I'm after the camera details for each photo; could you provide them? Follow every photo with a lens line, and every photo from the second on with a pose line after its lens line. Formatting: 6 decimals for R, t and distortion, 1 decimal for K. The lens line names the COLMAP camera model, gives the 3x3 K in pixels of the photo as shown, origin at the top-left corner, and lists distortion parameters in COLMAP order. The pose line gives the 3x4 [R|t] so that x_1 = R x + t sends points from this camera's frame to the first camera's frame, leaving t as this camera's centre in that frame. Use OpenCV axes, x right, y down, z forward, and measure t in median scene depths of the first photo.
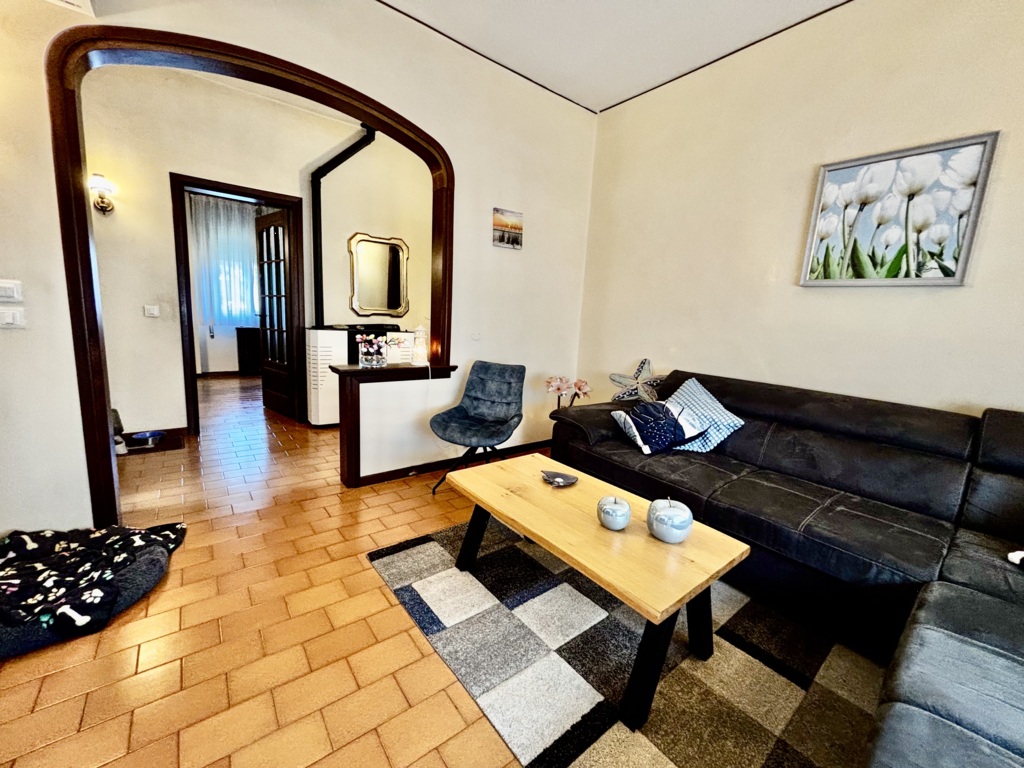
lens RADIAL K [[417.3, 0, 507.1], [0, 417.3, 380.7], [0, 0, 1]] dist [0.007464, -0.000939]
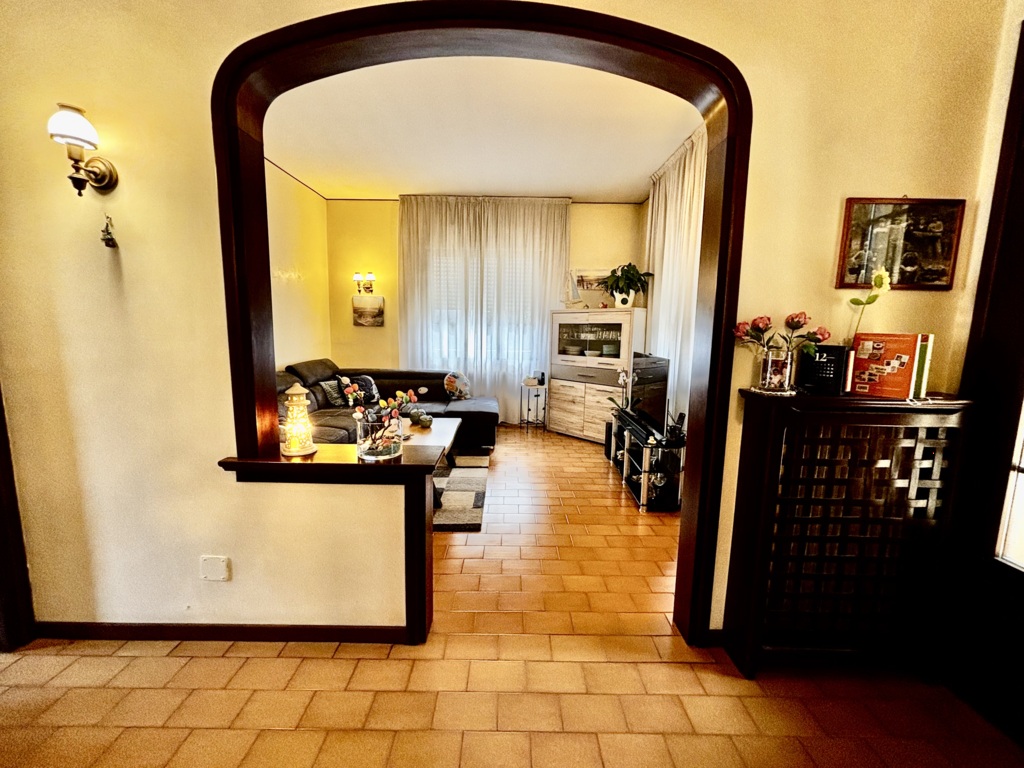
lens RADIAL K [[417.3, 0, 509.7], [0, 417.3, 386.7], [0, 0, 1]] dist [0.007464, -0.000939]
pose [[-0.788416, -0.155390, 0.595192, -1.135201], [0.034168, 0.955013, 0.294590, -0.423758], [-0.614192, 0.252596, -0.747638, 1.815177]]
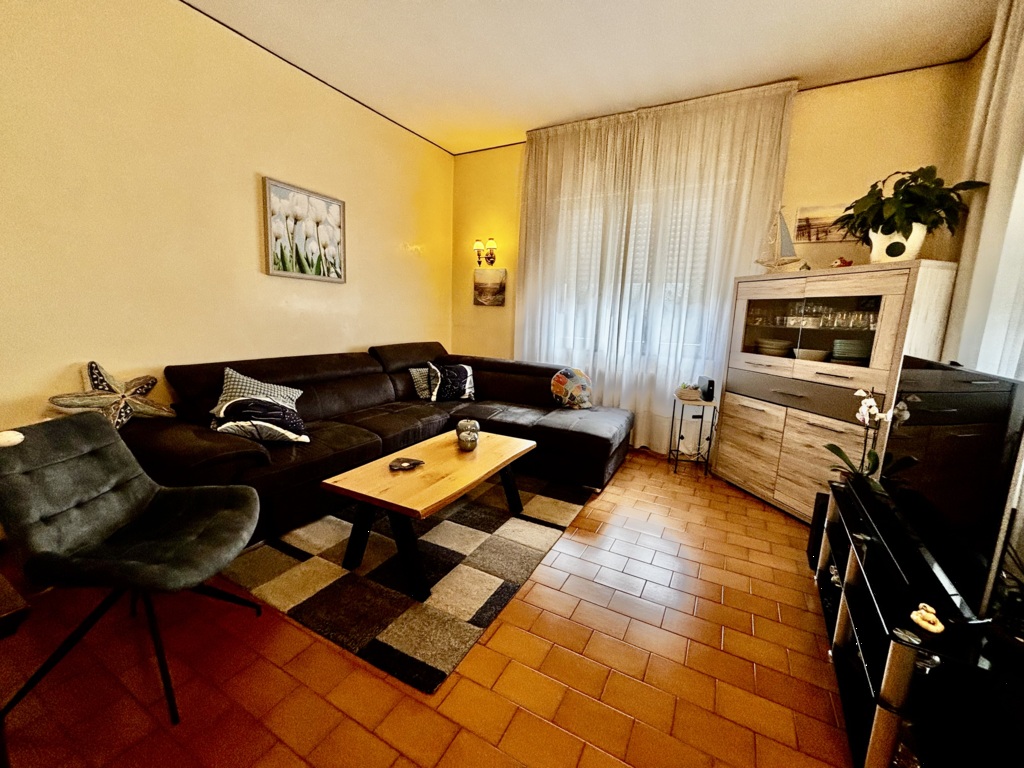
lens RADIAL K [[417.3, 0, 510.4], [0, 417.3, 381.9], [0, 0, 1]] dist [0.007464, -0.000939]
pose [[-0.396960, -0.218154, 0.891533, -0.866128], [0.085623, 0.958305, 0.272617, -0.236222], [-0.913833, 0.184554, -0.361730, 1.021044]]
